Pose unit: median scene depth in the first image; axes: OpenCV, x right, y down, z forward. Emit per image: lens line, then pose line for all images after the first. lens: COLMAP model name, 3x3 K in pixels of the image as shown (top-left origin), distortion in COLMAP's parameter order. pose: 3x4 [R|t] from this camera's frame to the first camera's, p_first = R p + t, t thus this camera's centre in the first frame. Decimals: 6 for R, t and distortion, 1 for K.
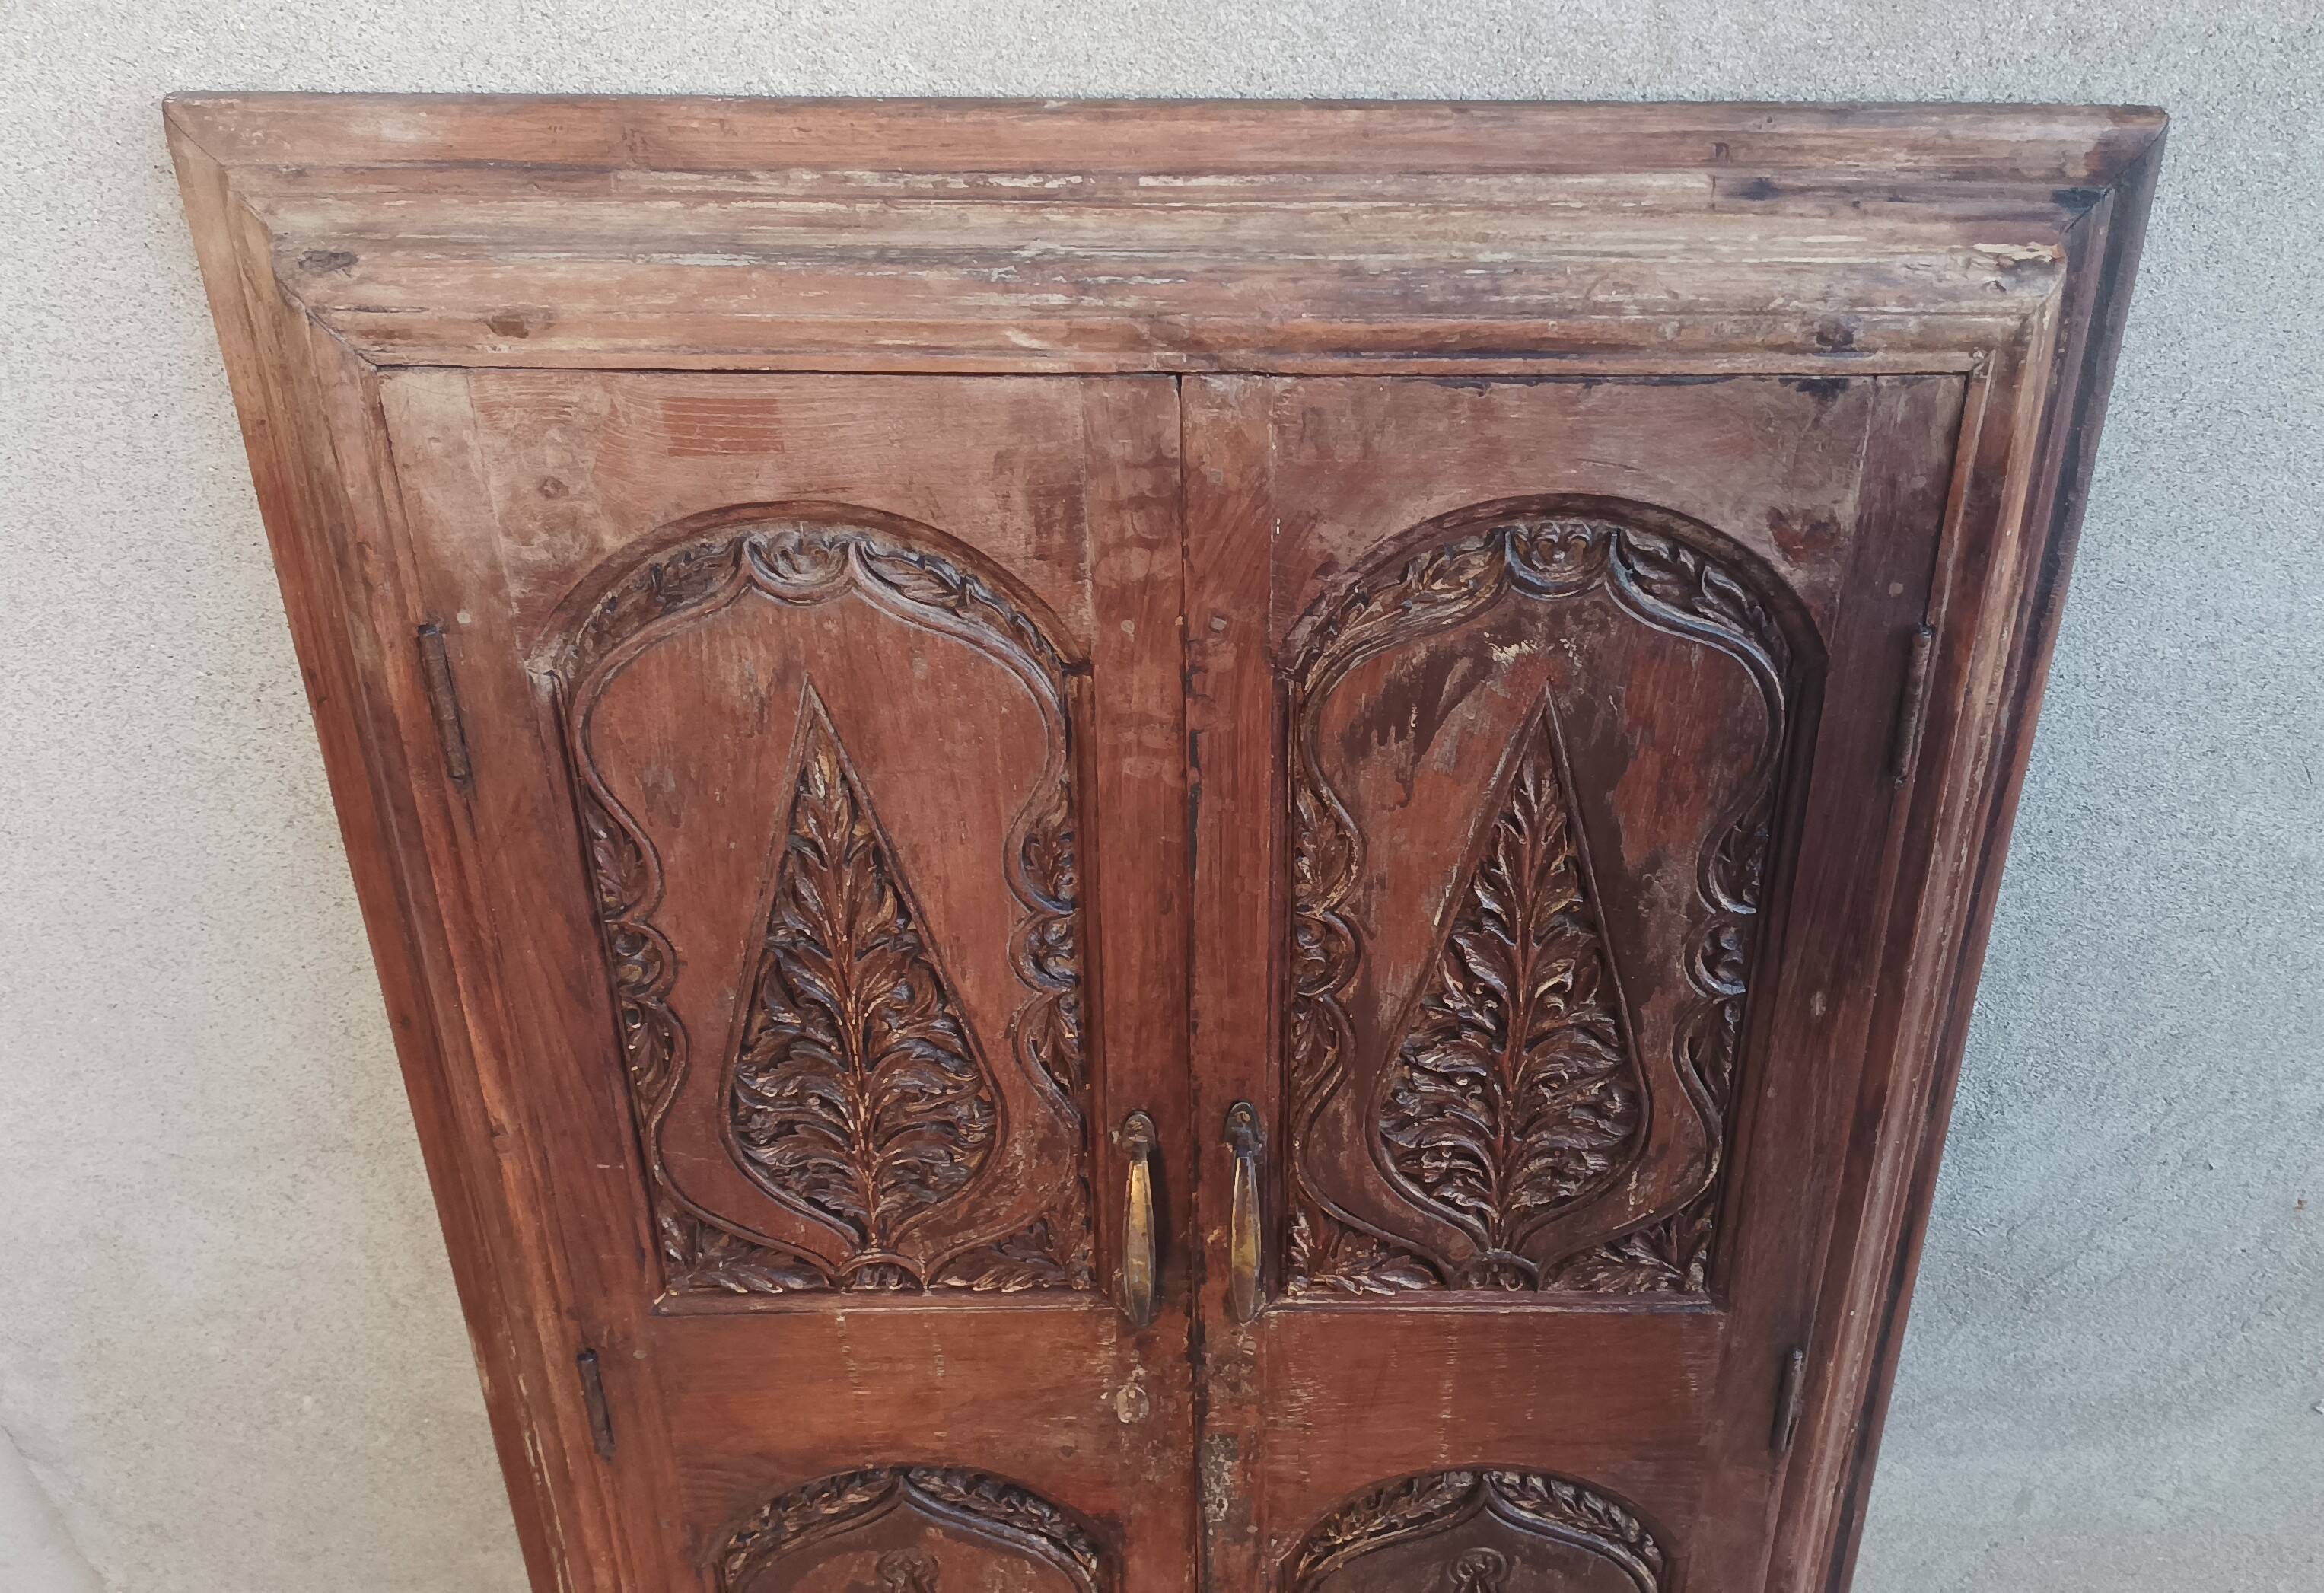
lens RADIAL K [[2245.1, 0, 1246.8], [0, 2245.1, 715.5], [0, 0, 1]] dist [0.028253, 0.000000]
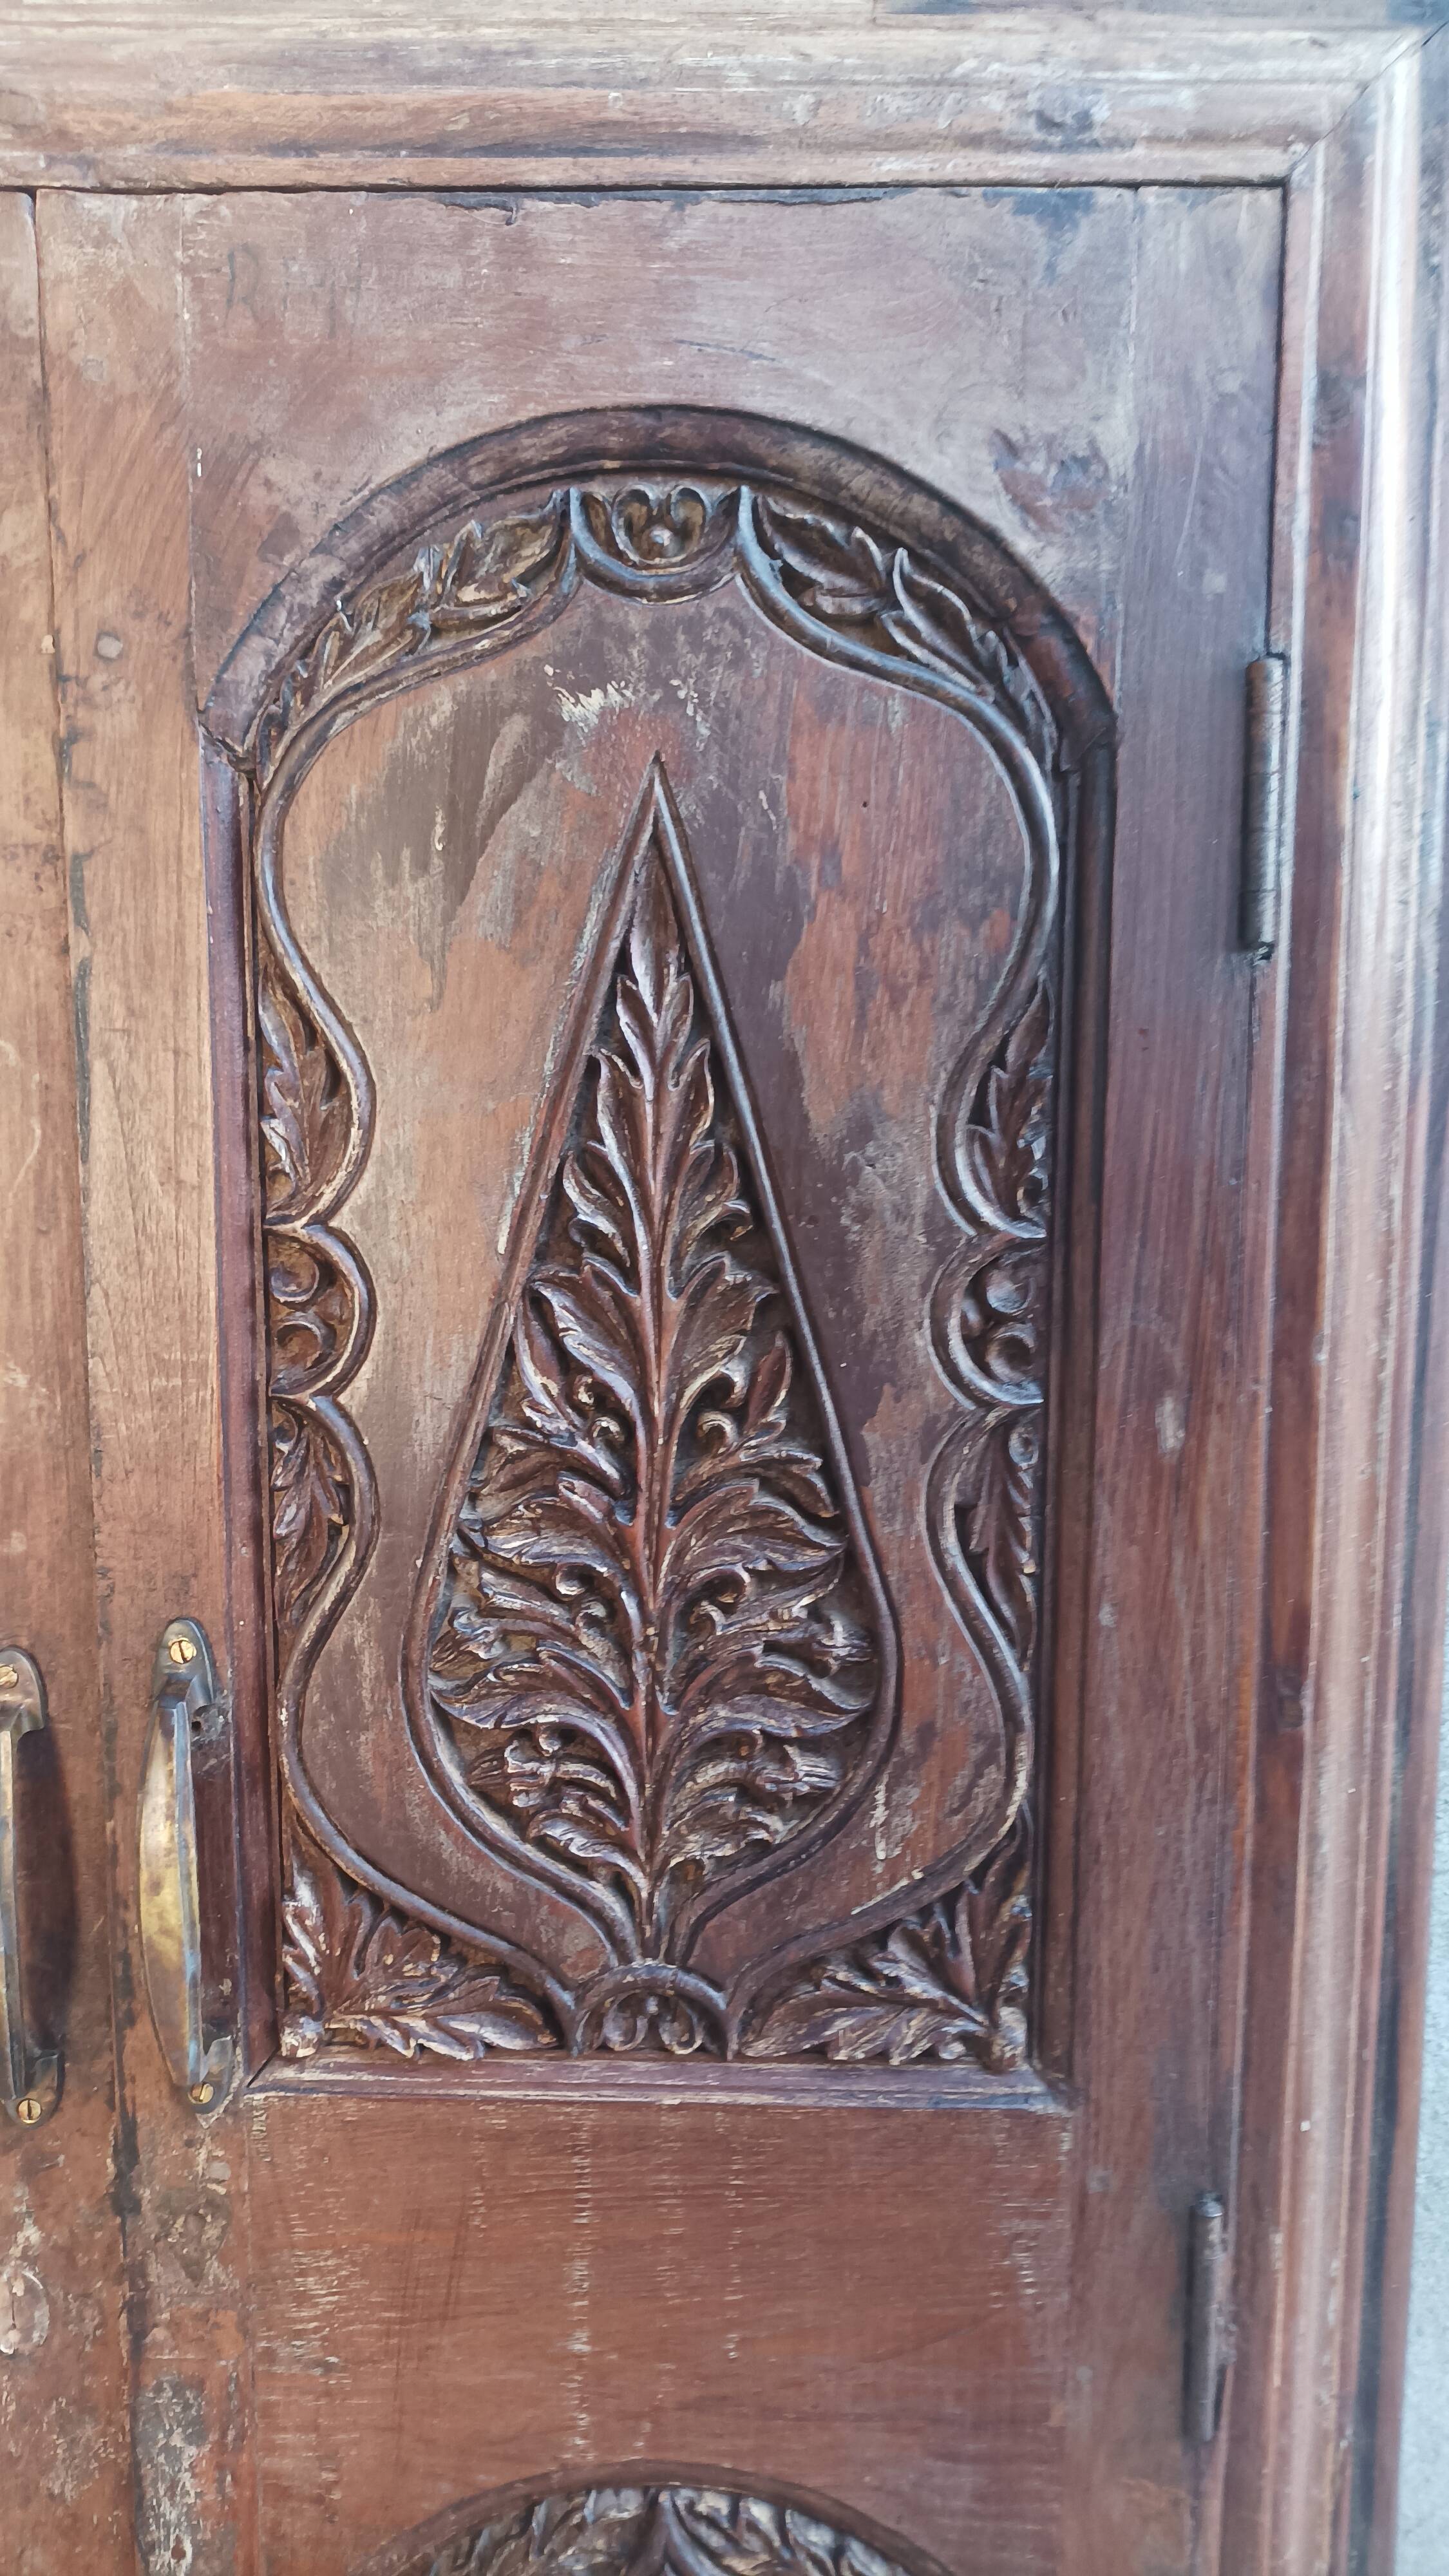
lens RADIAL K [[1907.5, 0, 727.6], [0, 1907.5, 1214.0], [0, 0, 1]] dist [0.025071, -0.018313]
pose [[0.999436, 0.004460, -0.033296, 0.175902], [-0.017303, 0.917892, -0.396452, 0.309087], [0.028794, 0.396805, 0.917451, 0.590716]]
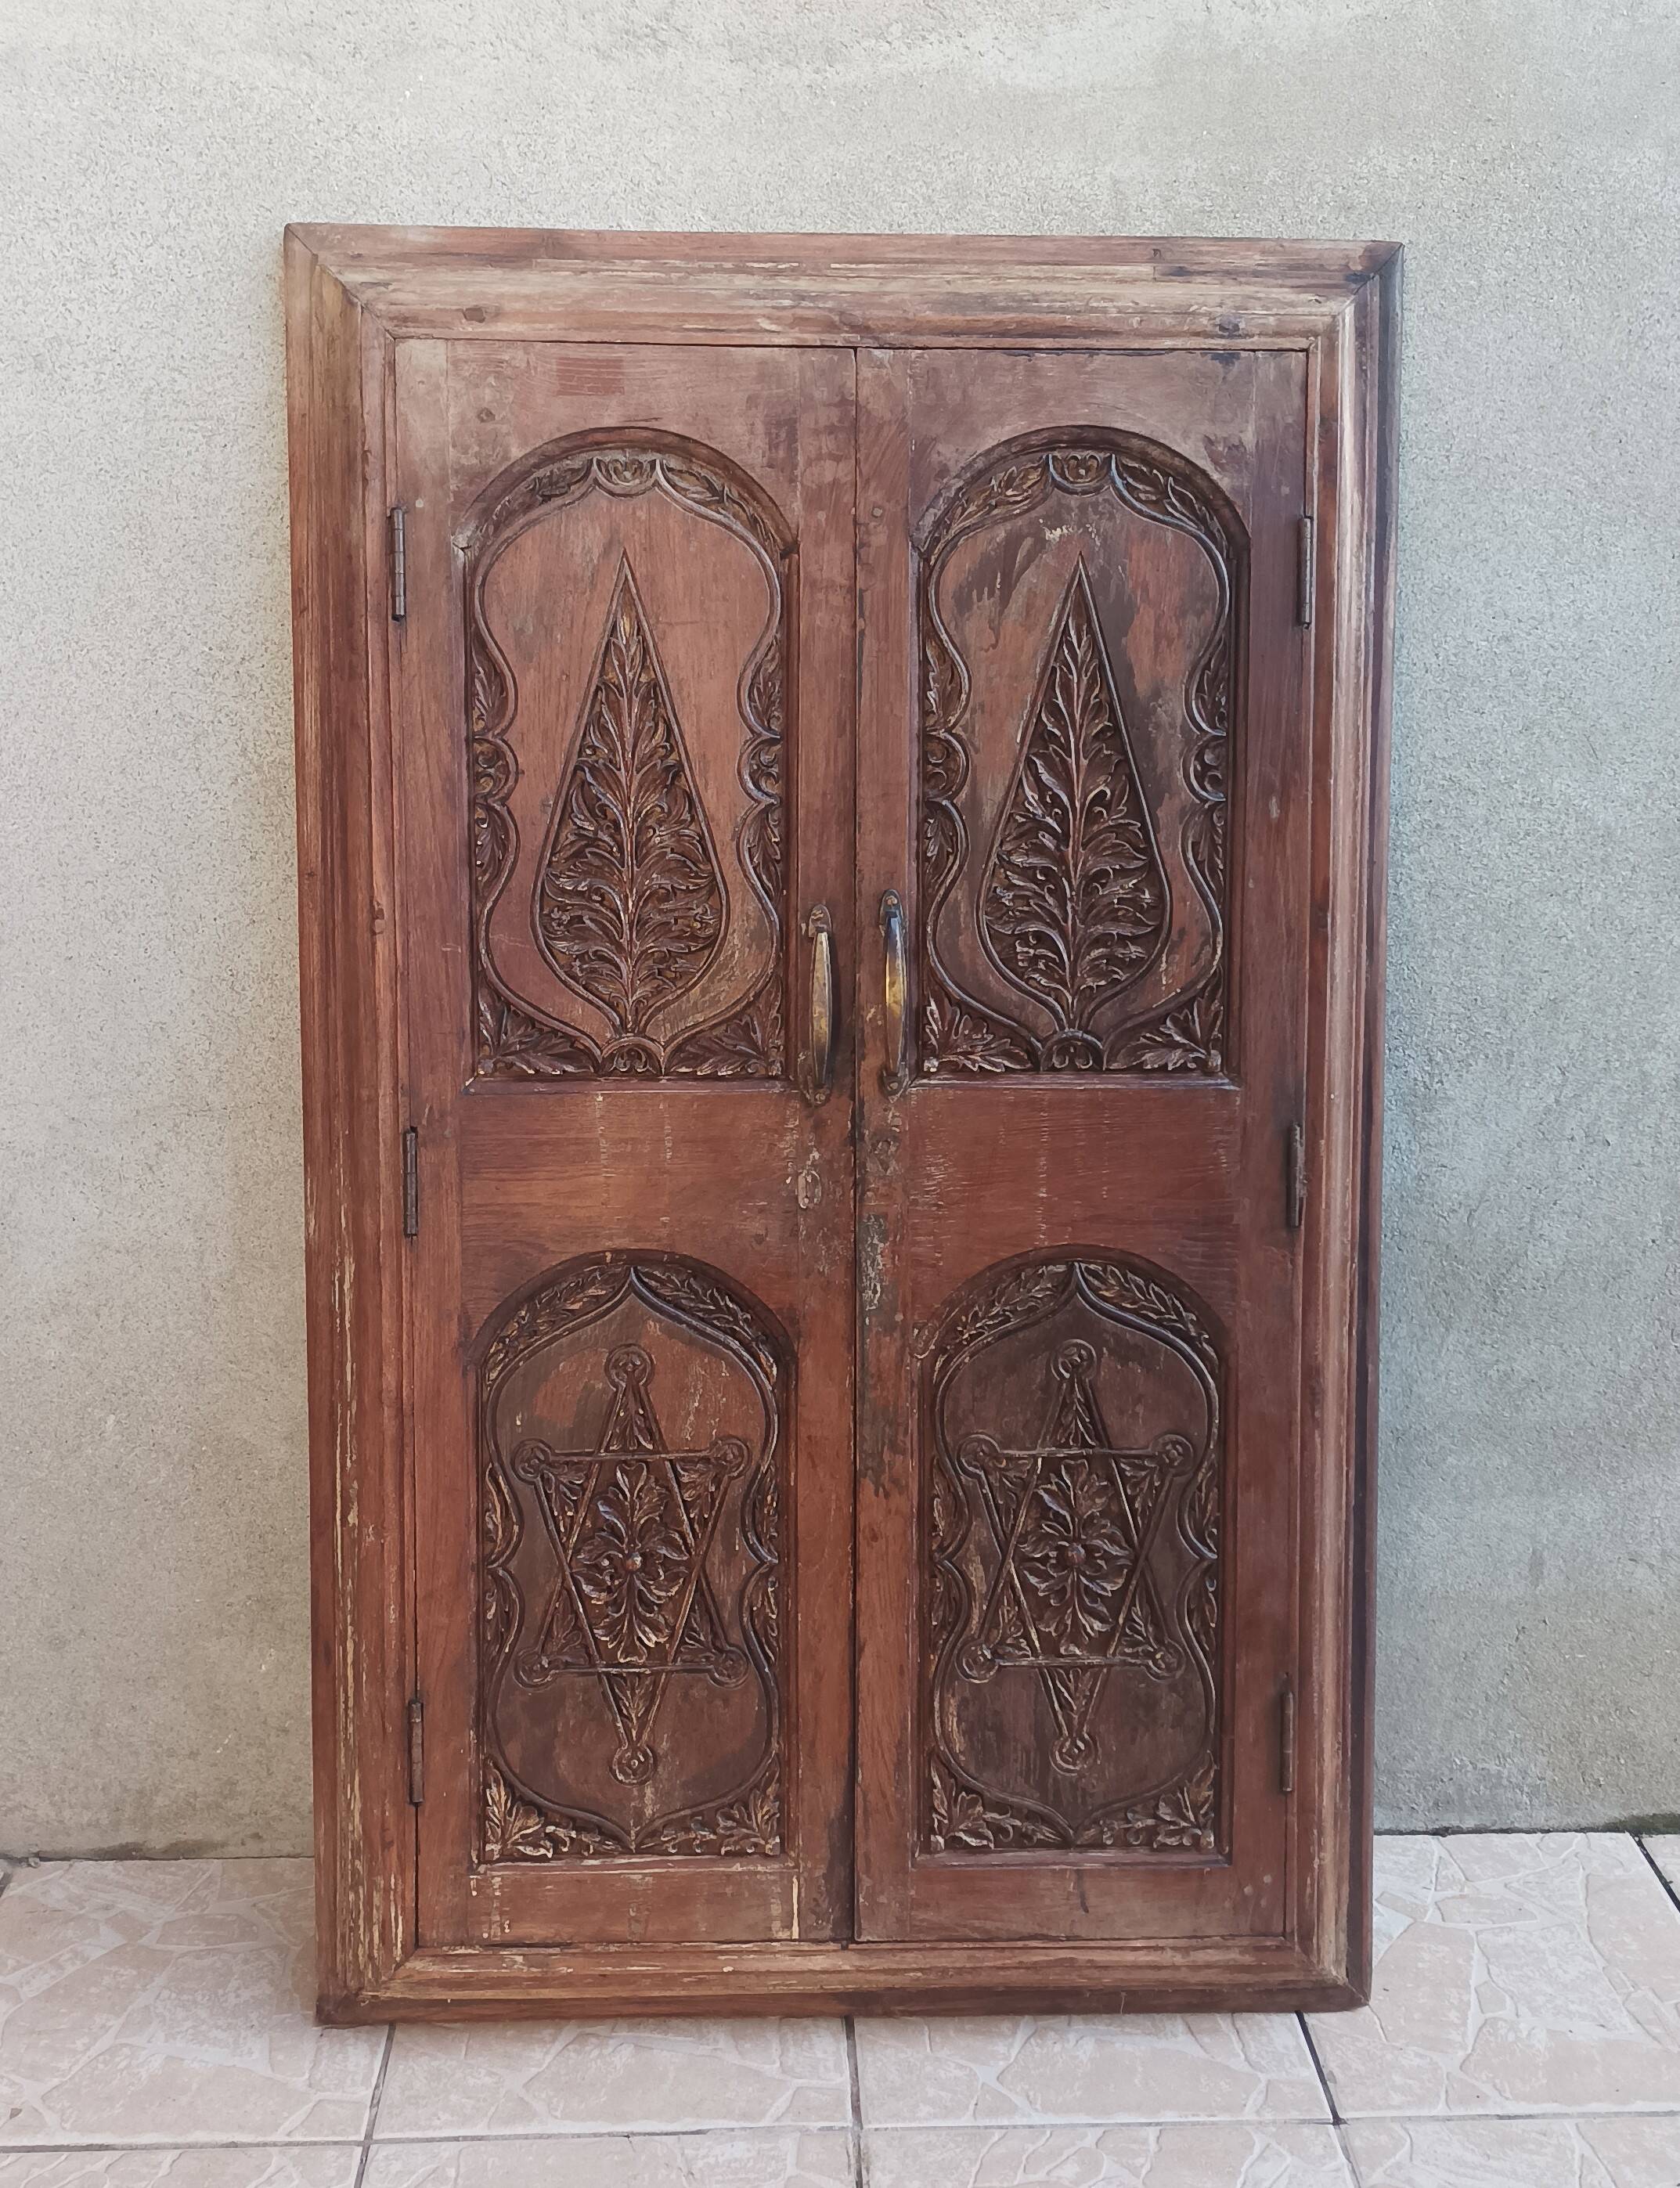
lens RADIAL K [[2318.4, 0, 825.1], [0, 2318.4, 981.8], [0, 0, 1]] dist [0.031285, 0.000000]
pose [[0.999653, -0.005105, 0.025846, -0.097512], [0.016073, 0.895474, -0.444823, 1.030737], [-0.020873, 0.445084, 0.895245, -0.370015]]
